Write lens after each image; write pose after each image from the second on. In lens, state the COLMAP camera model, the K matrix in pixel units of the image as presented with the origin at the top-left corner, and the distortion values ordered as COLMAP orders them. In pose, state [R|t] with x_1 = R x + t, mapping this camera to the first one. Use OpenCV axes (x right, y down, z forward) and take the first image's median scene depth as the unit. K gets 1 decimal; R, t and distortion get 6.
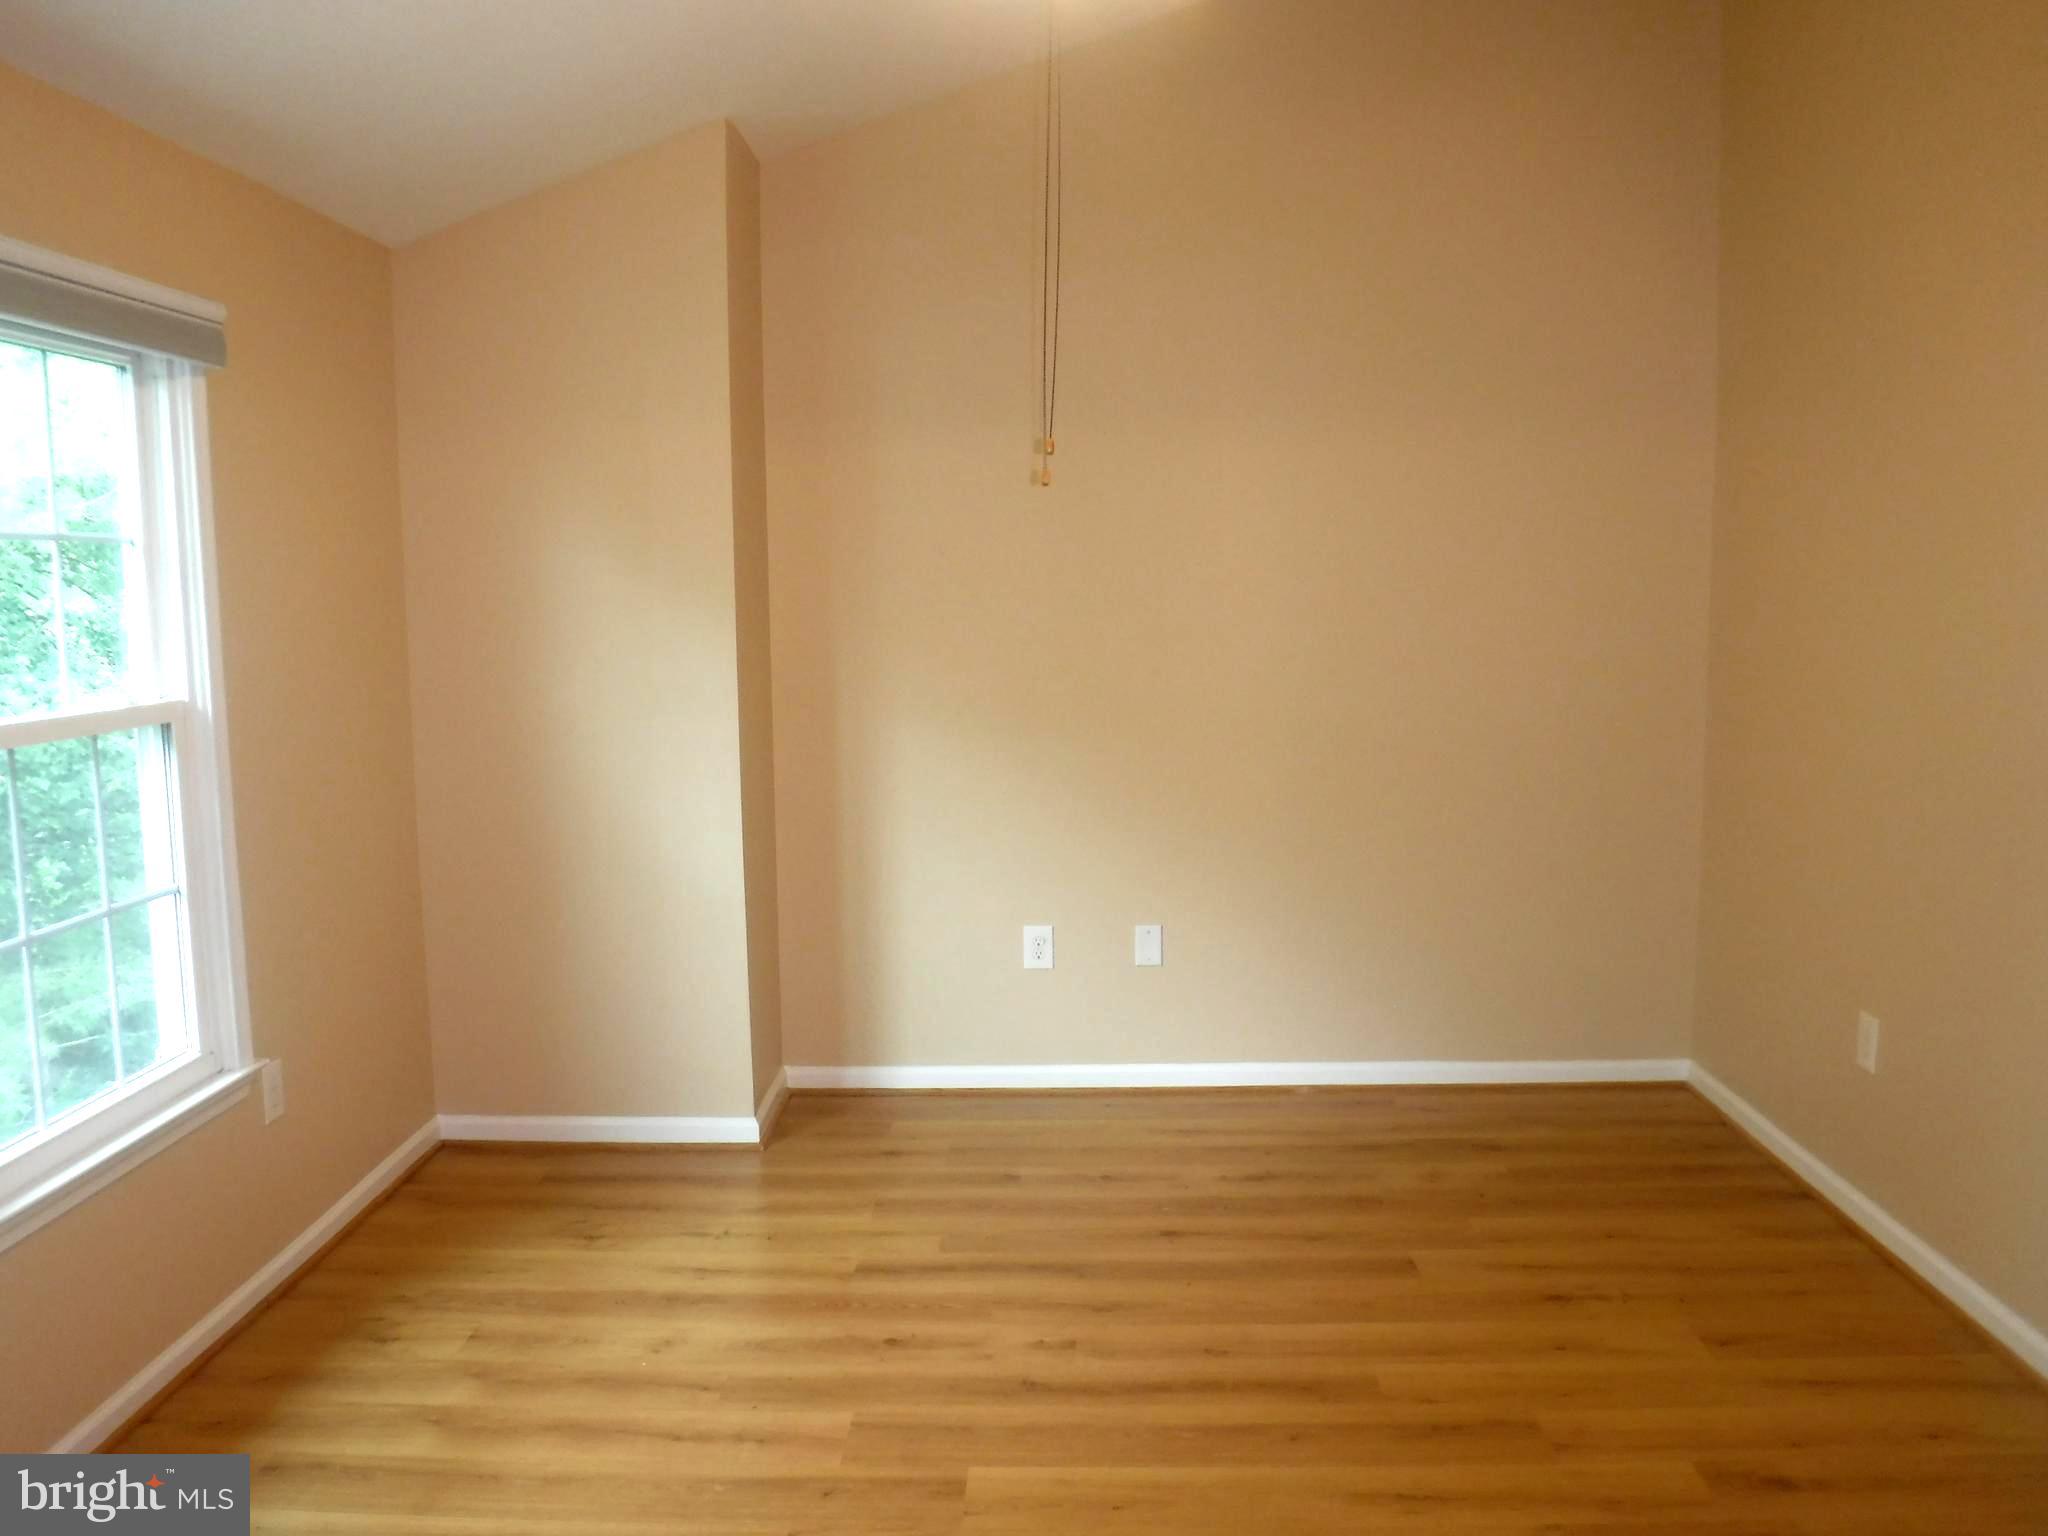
lens RADIAL K [[1683.1, 0, 1024.0], [0, 1683.1, 768.0], [0, 0, 1]] dist [-0.121467, 0.085193]
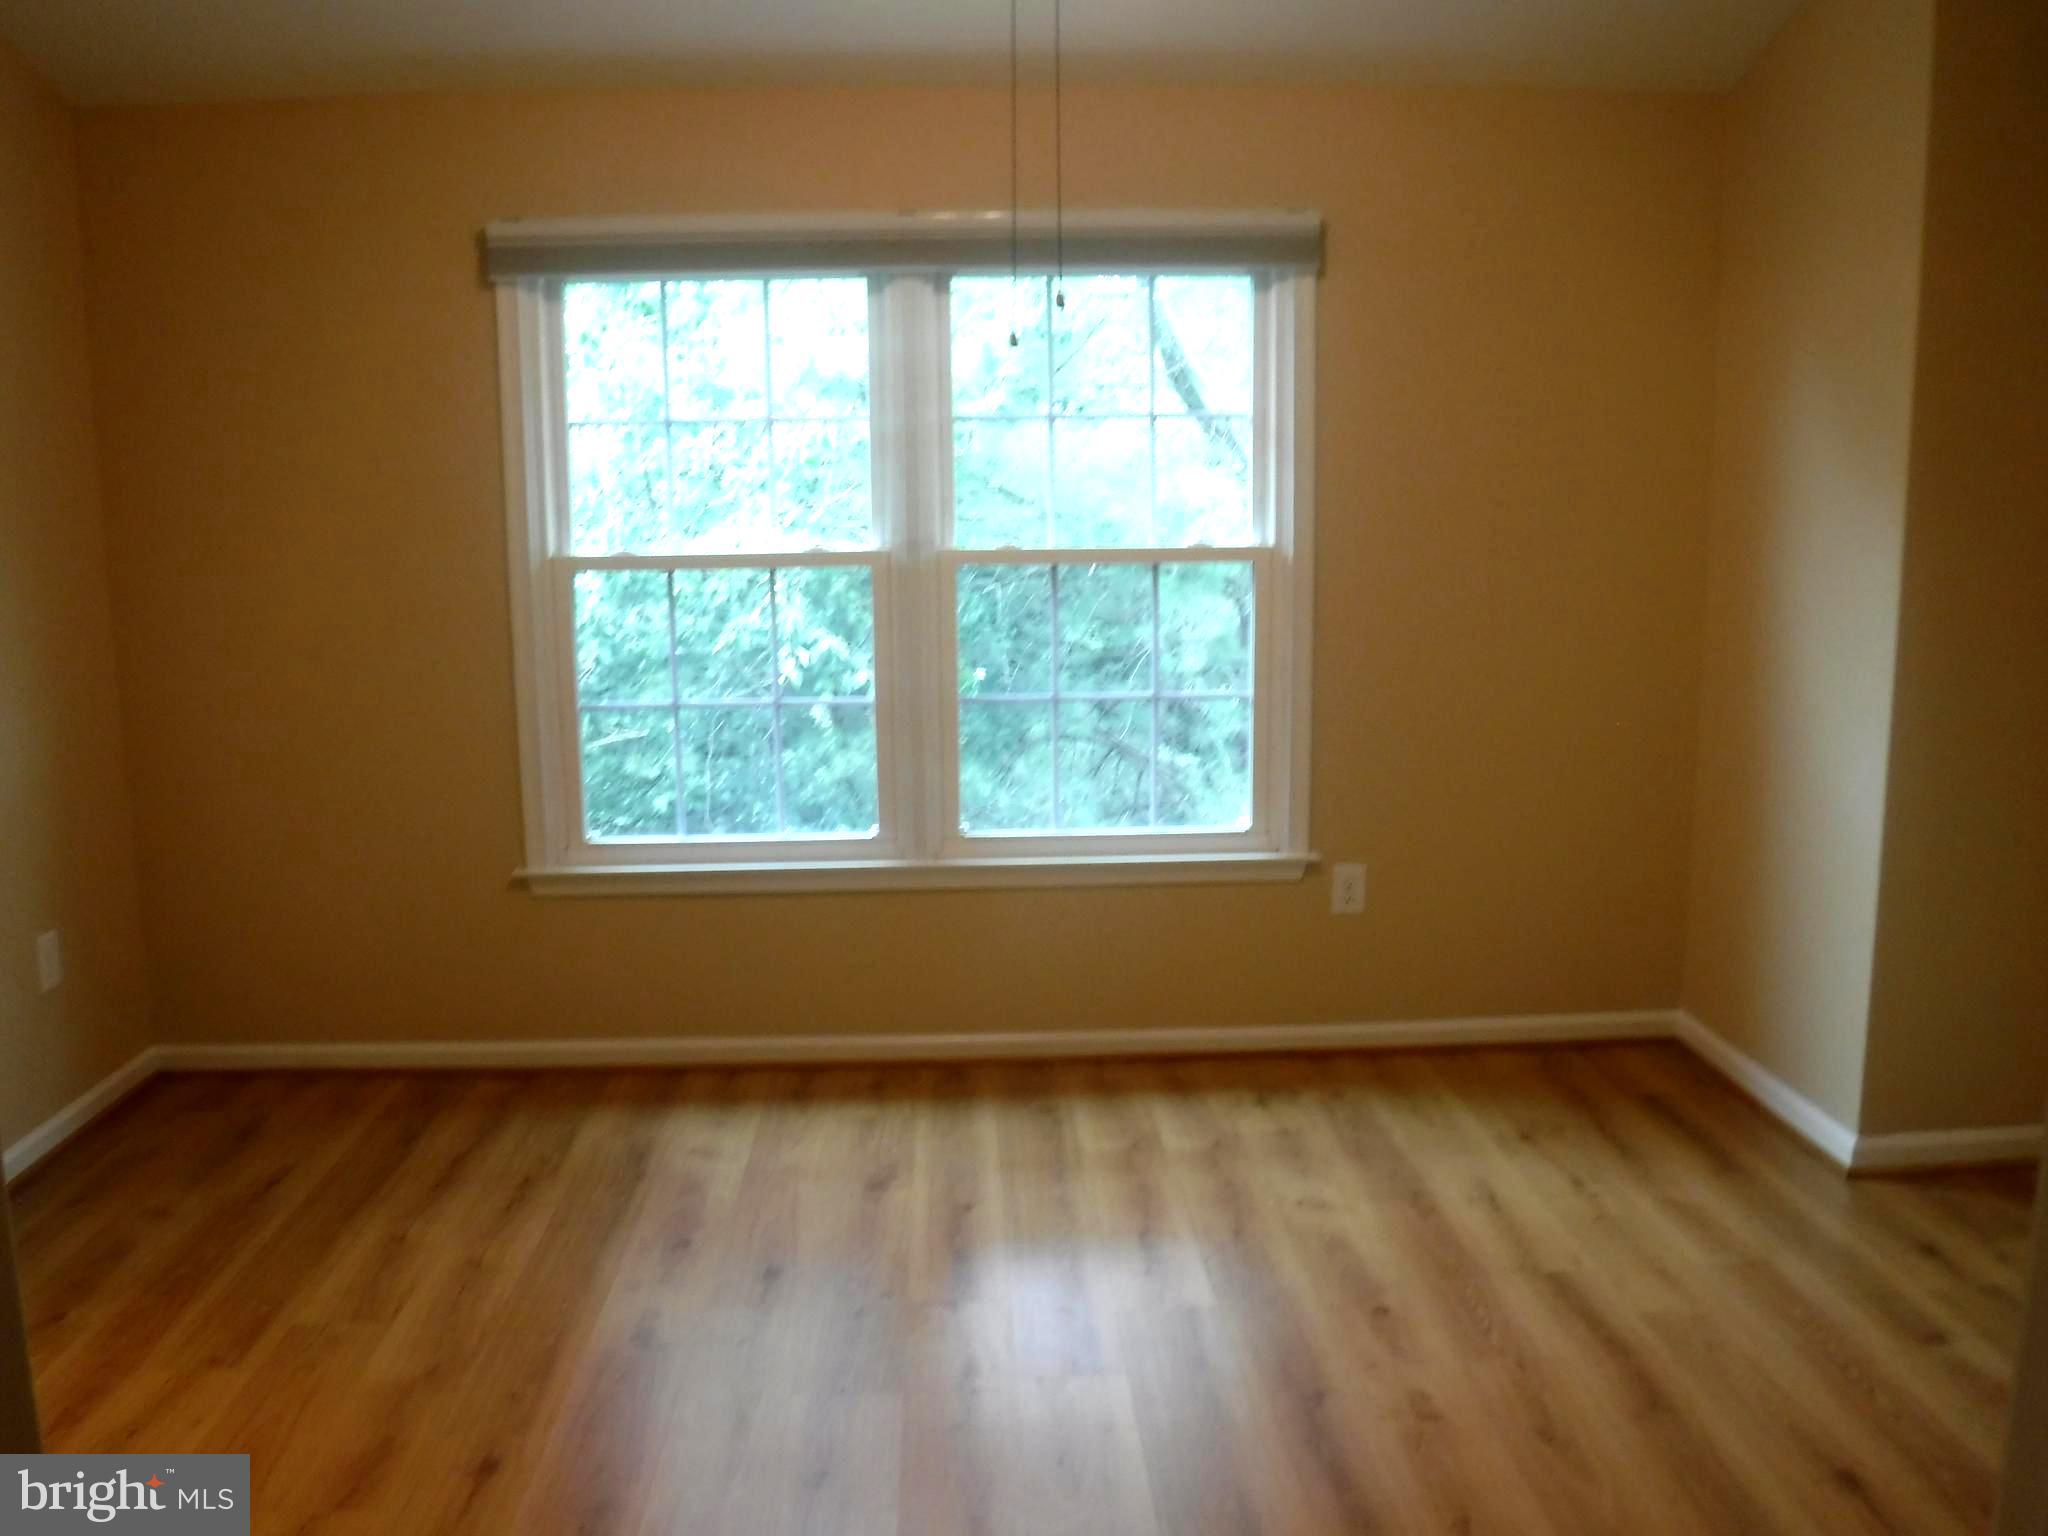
lens RADIAL K [[1683.1, 0, 1024.0], [0, 1683.1, 768.0], [0, 0, 1]] dist [-0.121467, 0.085193]
pose [[0.086057, 0.180826, -0.979743, 0.648848], [-0.109028, 0.979194, 0.171148, -0.061073], [0.990307, 0.092091, 0.103981, 0.630131]]
